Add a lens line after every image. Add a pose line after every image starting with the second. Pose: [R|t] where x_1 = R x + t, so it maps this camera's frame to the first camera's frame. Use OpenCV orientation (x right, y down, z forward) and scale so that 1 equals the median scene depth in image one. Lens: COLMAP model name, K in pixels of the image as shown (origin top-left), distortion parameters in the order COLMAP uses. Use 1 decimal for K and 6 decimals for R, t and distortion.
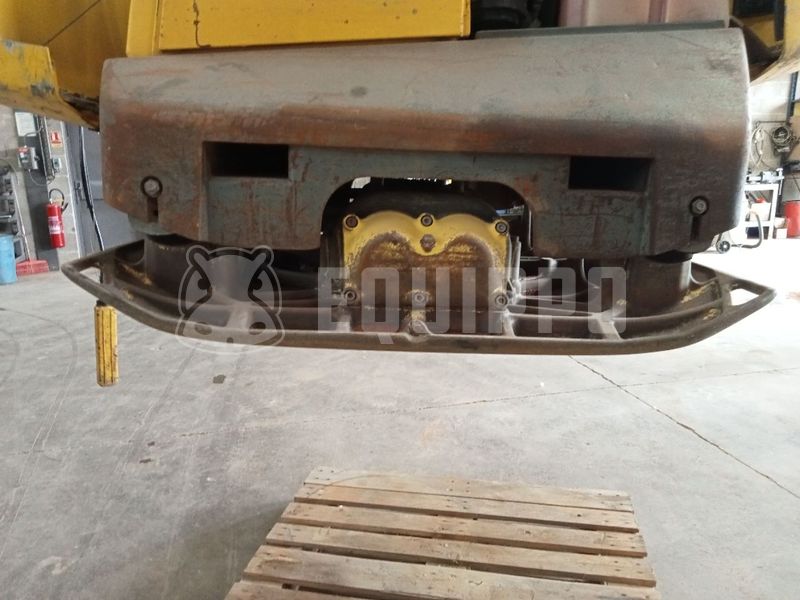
lens RADIAL K [[603.9, 0, 395.8], [0, 603.9, 303.9], [0, 0, 1]] dist [0.015720, 0.000068]
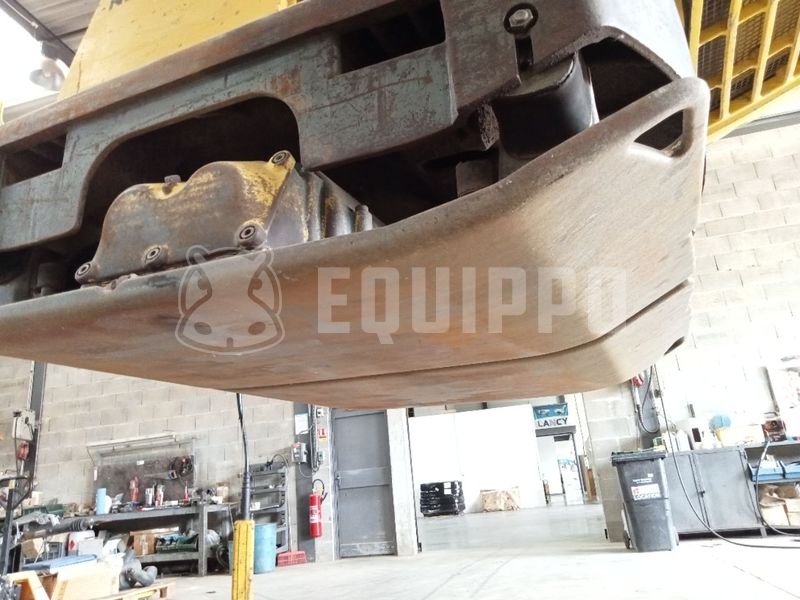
lens RADIAL K [[603.9, 0, 399.0], [0, 603.9, 300.2], [0, 0, 1]] dist [0.015720, 0.000068]
pose [[0.893879, -0.188947, -0.406546, 0.074914], [-0.033835, 0.875825, -0.481442, 0.048424], [0.447030, 0.444106, 0.776488, 0.077327]]
